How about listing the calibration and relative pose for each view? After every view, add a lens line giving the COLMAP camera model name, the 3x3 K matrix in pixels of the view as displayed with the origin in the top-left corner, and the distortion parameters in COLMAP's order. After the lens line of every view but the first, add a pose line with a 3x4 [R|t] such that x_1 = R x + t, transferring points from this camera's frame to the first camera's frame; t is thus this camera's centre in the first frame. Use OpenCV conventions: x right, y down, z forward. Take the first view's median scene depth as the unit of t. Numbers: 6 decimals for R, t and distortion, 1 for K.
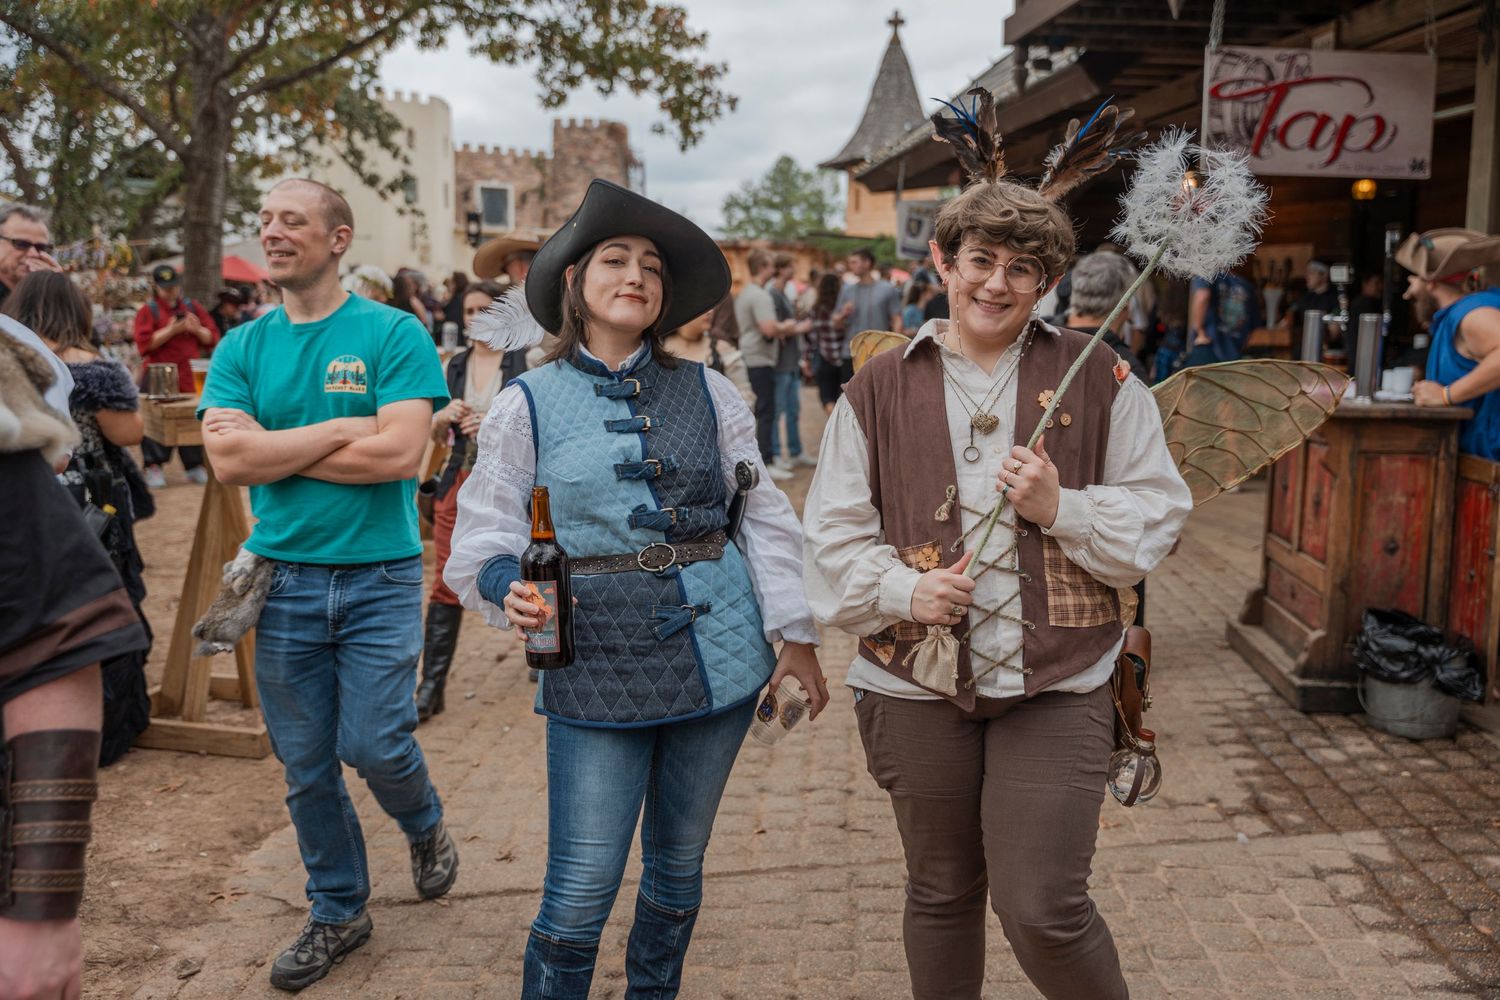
lens RADIAL K [[1390.5, 0, 750.0], [0, 1390.5, 500.0], [0, 0, 1]] dist [0.006551, 0.006224]
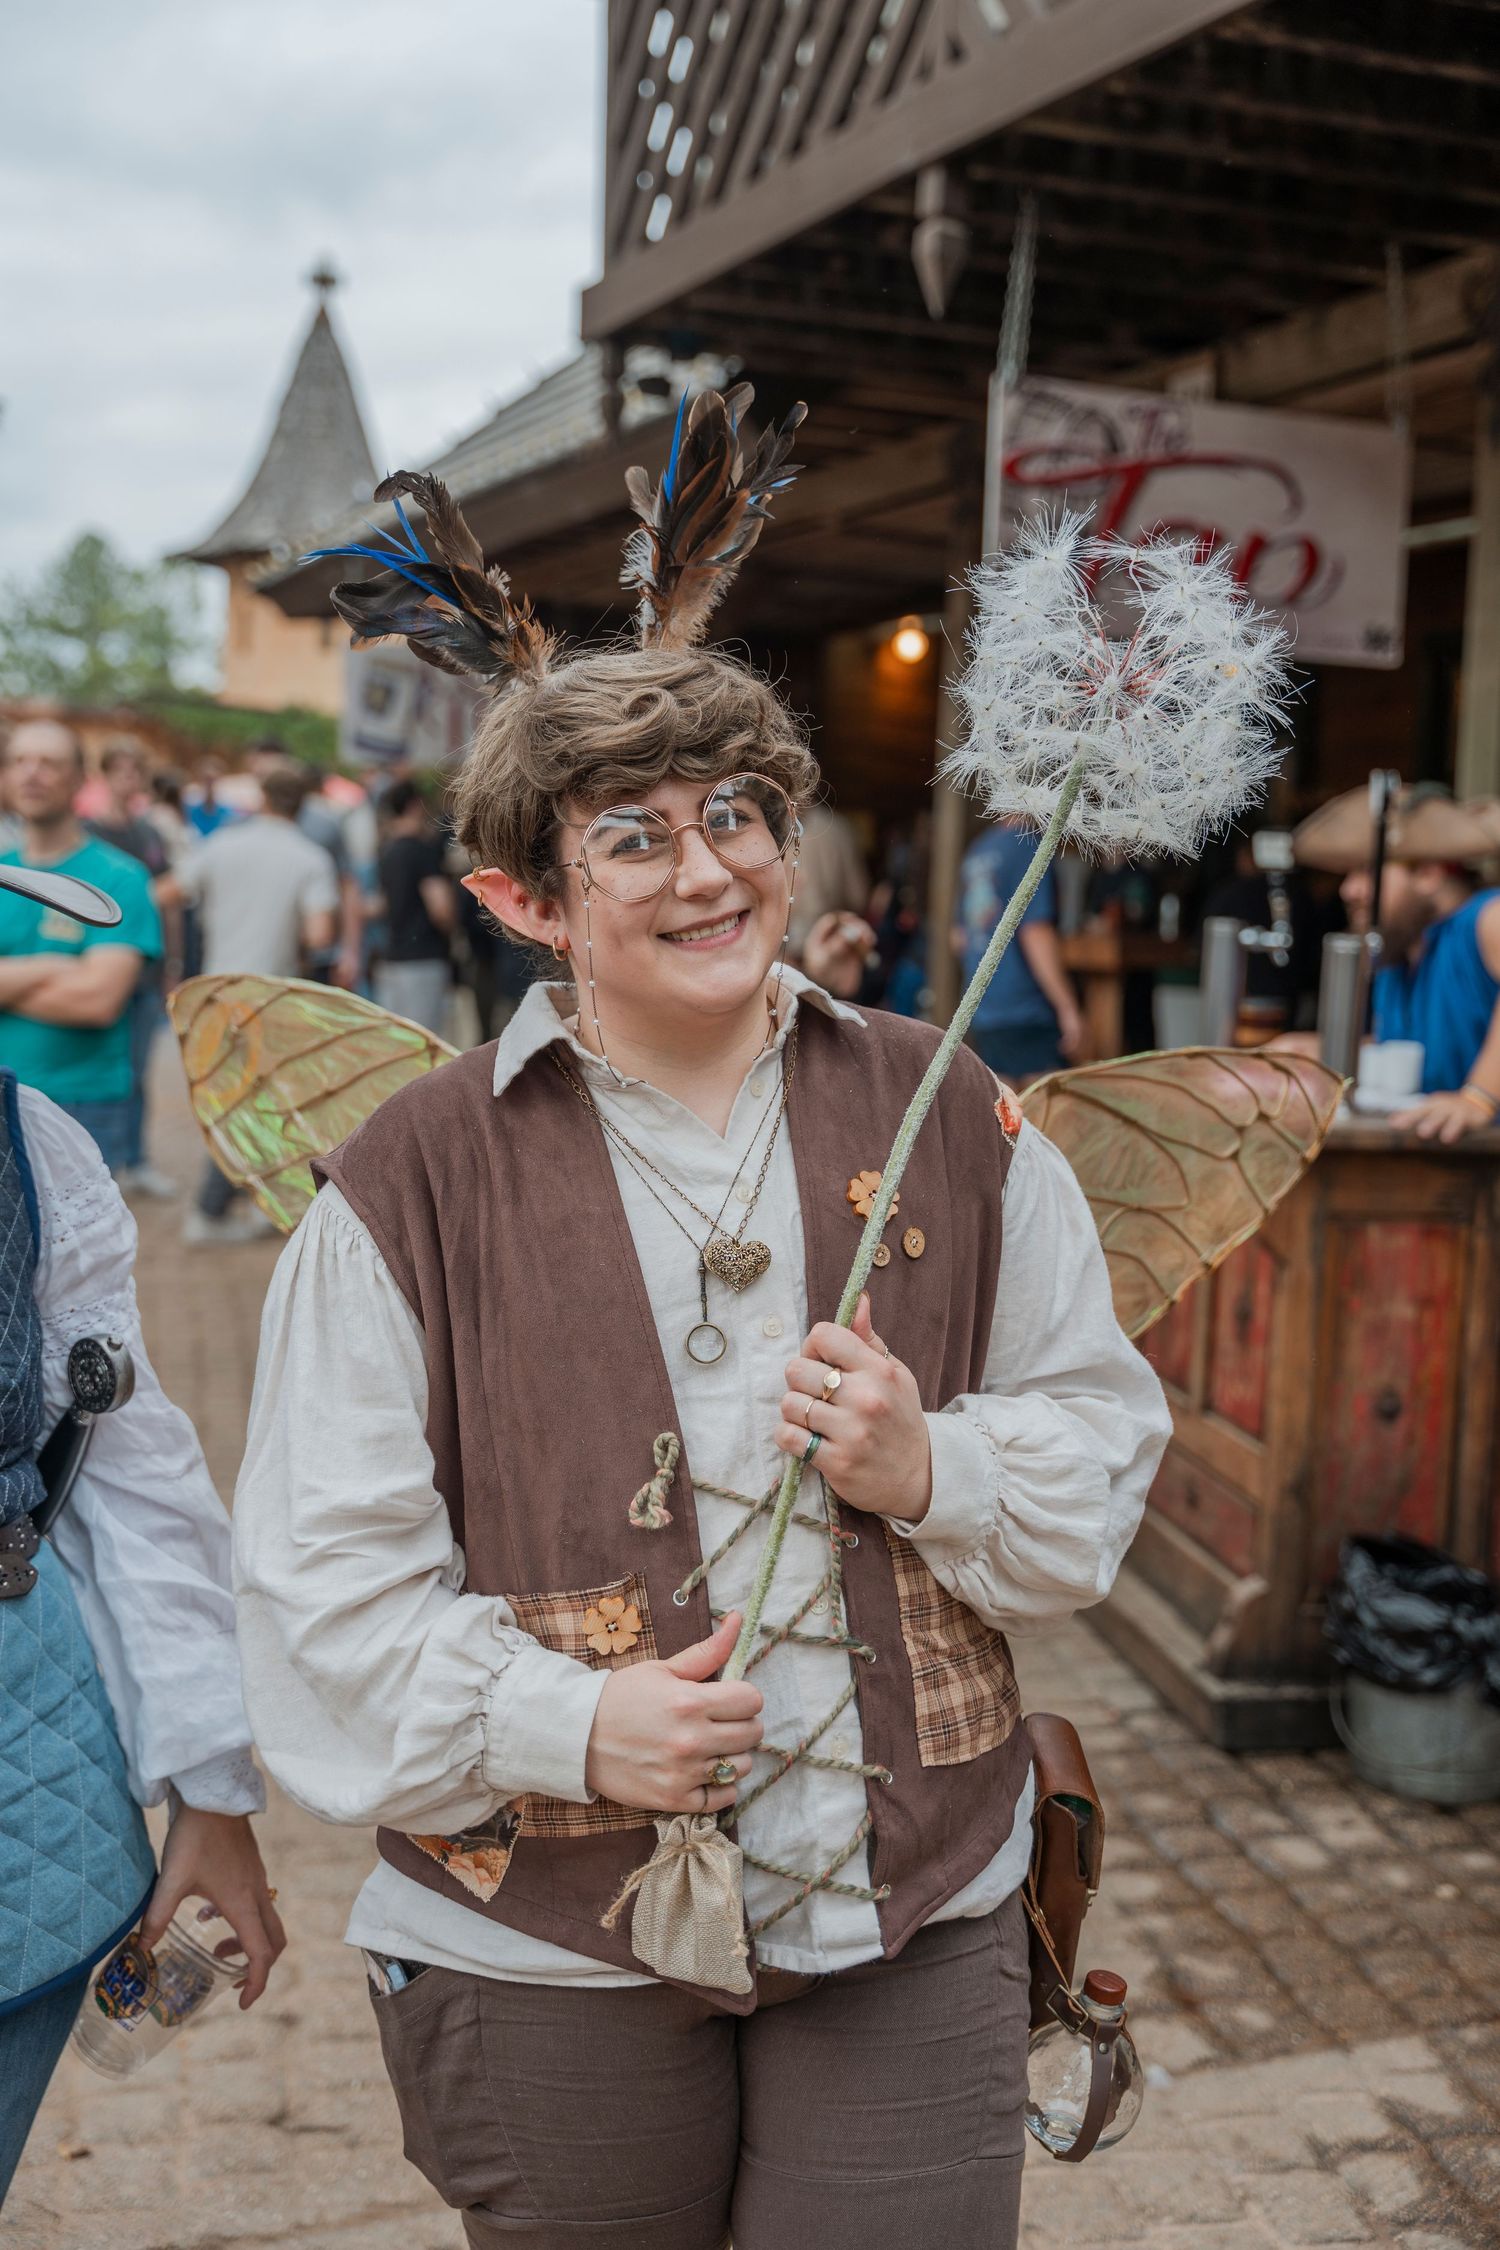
lens RADIAL K [[2688.1, 0, 750.0], [0, 2688.1, 1125.0], [0, 0, 1]] dist [0.043209, -0.022016]
pose [[0.963415, 0.011163, 0.267782, -0.015939], [-0.002323, 0.999442, -0.033308, -0.034720], [-0.268004, 0.031467, 0.962904, 0.137994]]
